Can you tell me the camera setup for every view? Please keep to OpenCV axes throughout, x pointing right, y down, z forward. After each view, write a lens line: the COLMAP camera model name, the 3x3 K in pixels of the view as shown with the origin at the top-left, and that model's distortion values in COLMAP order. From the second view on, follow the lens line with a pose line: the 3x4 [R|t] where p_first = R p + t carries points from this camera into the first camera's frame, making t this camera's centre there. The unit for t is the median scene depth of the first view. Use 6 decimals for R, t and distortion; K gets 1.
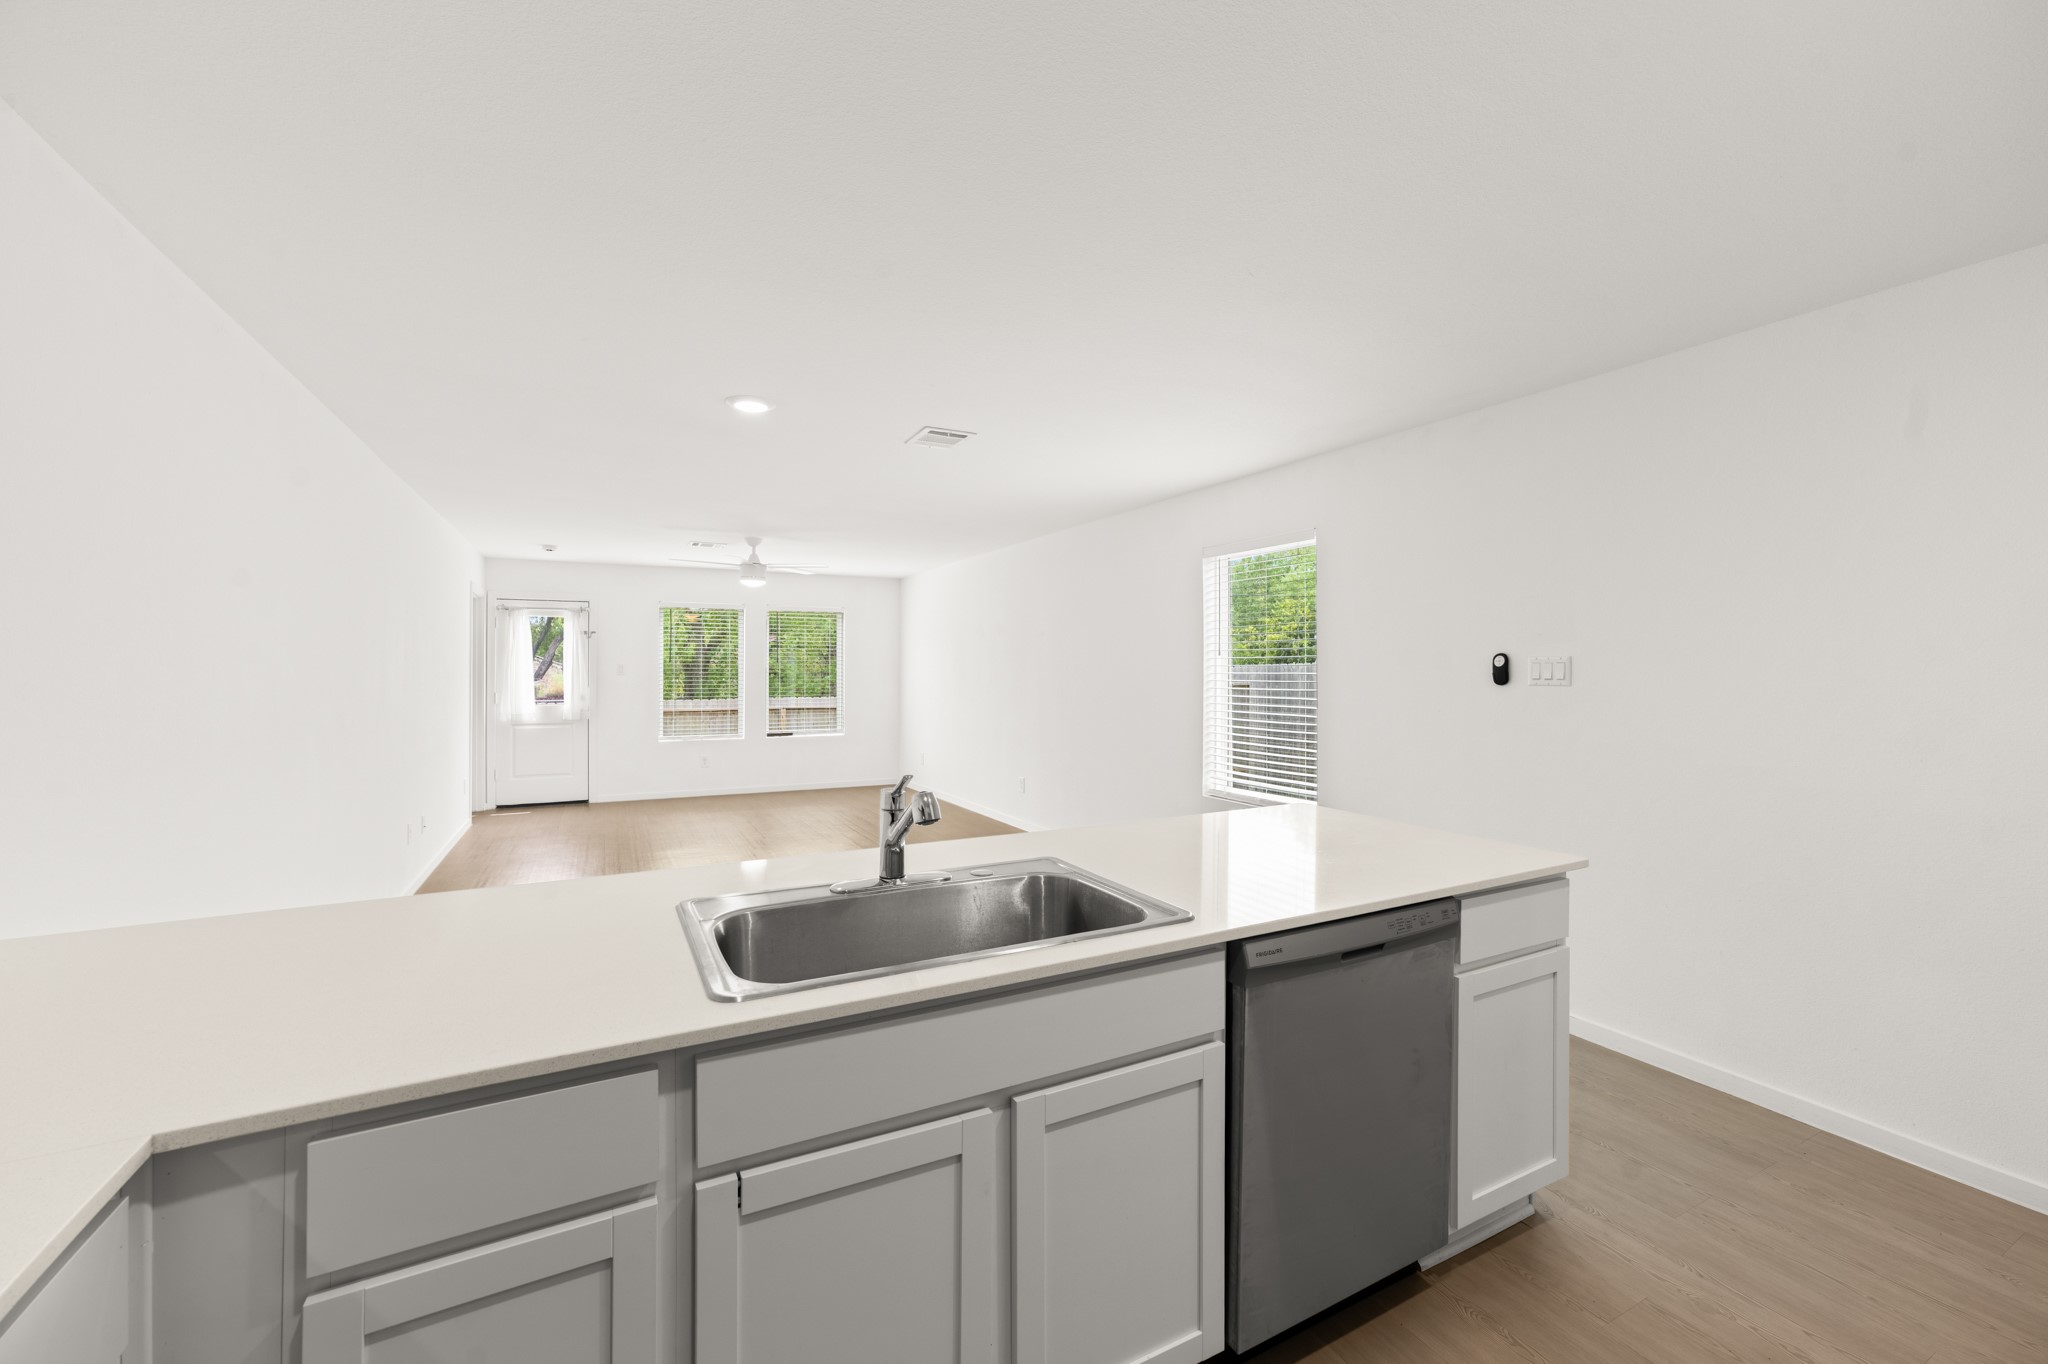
lens RADIAL K [[815.0, 0, 1030.8], [0, 815.0, 677.6], [0, 0, 1]] dist [-0.028742, 0.019703]
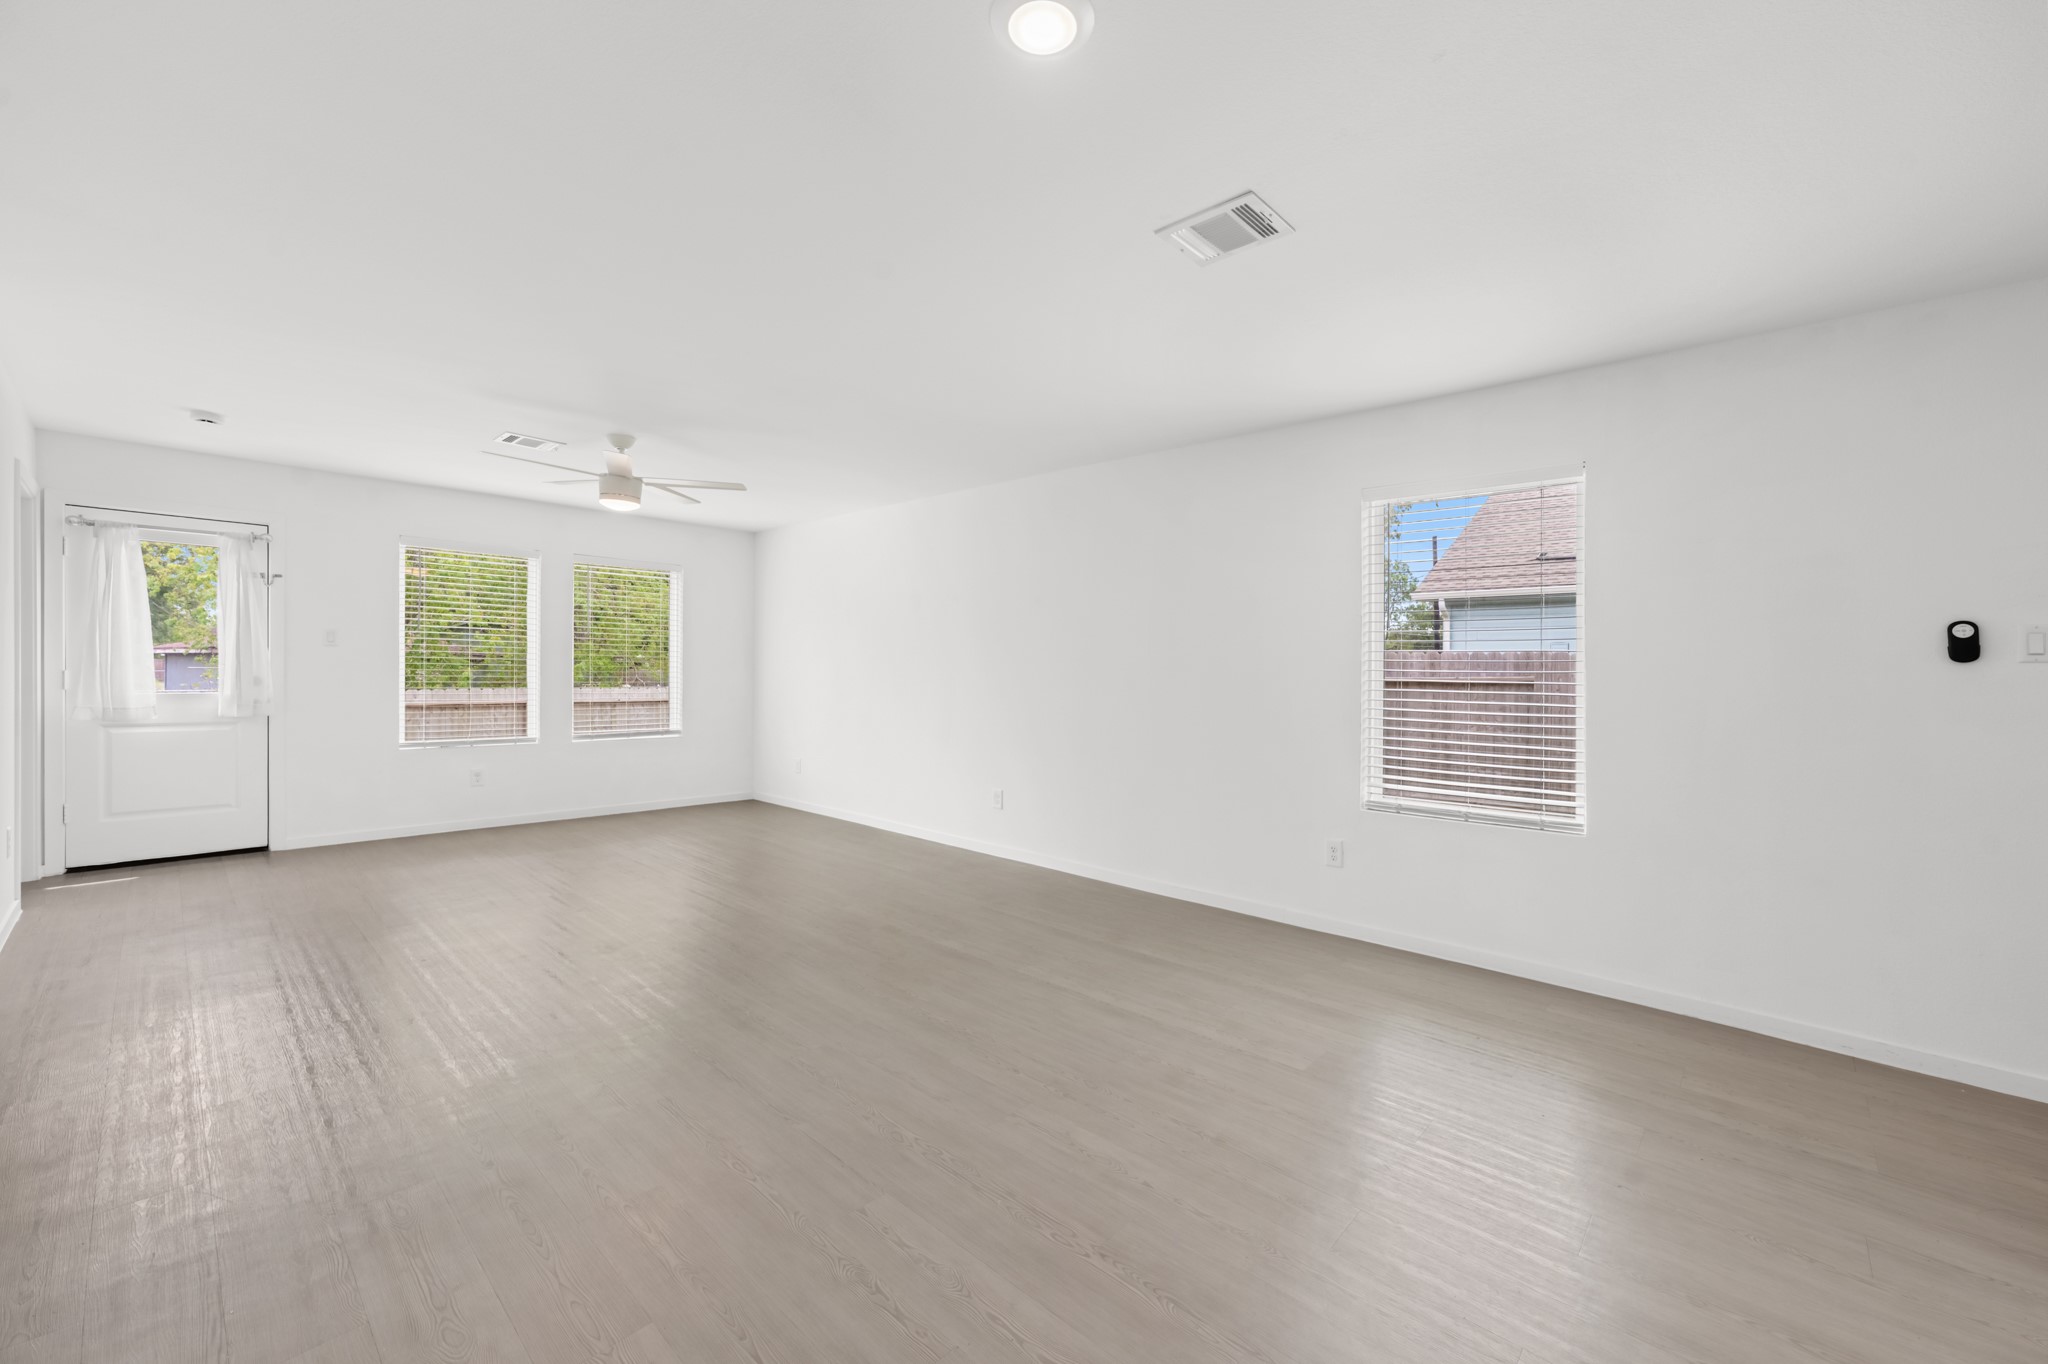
lens RADIAL K [[813.6, 0, 1025.0], [0, 813.6, 698.6], [0, 0, 1]] dist [-0.026289, 0.018197]
pose [[0.942387, 0.004202, 0.334499, -0.208640], [-0.012506, 0.999665, 0.022675, 0.016641], [-0.334292, -0.025552, 0.942123, 0.225994]]
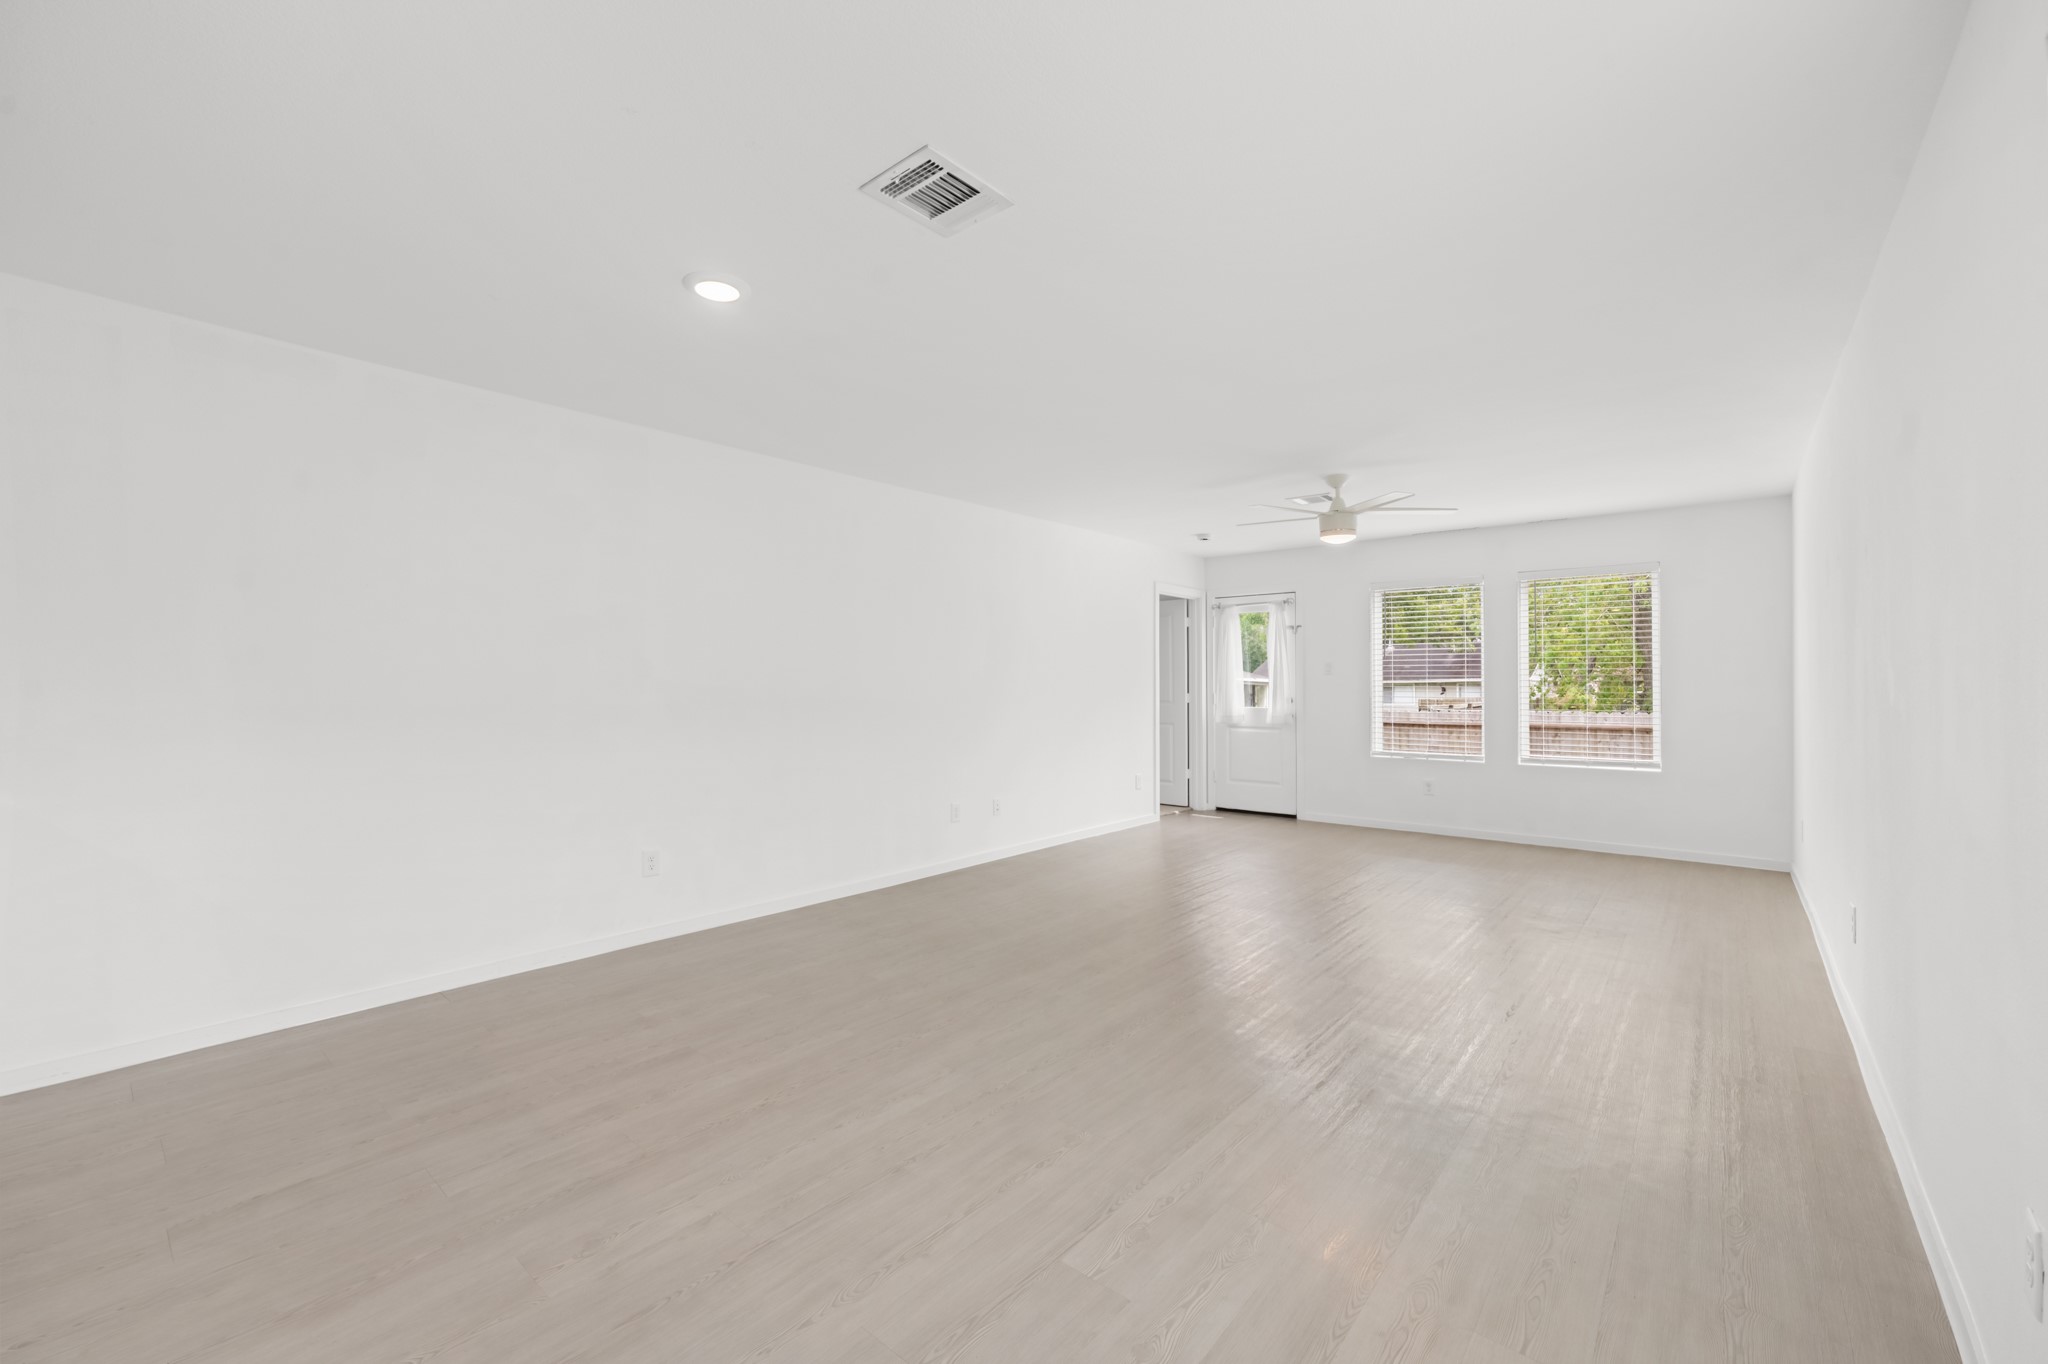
lens RADIAL K [[830.2, 0, 1023.1], [0, 830.2, 694.3], [0, 0, 1]] dist [-0.030902, 0.021425]
pose [[0.370366, 0.010542, -0.928826, 0.191614], [-0.010854, 0.999916, 0.007020, 0.015357], [0.928823, 0.007481, 0.370449, 0.389661]]
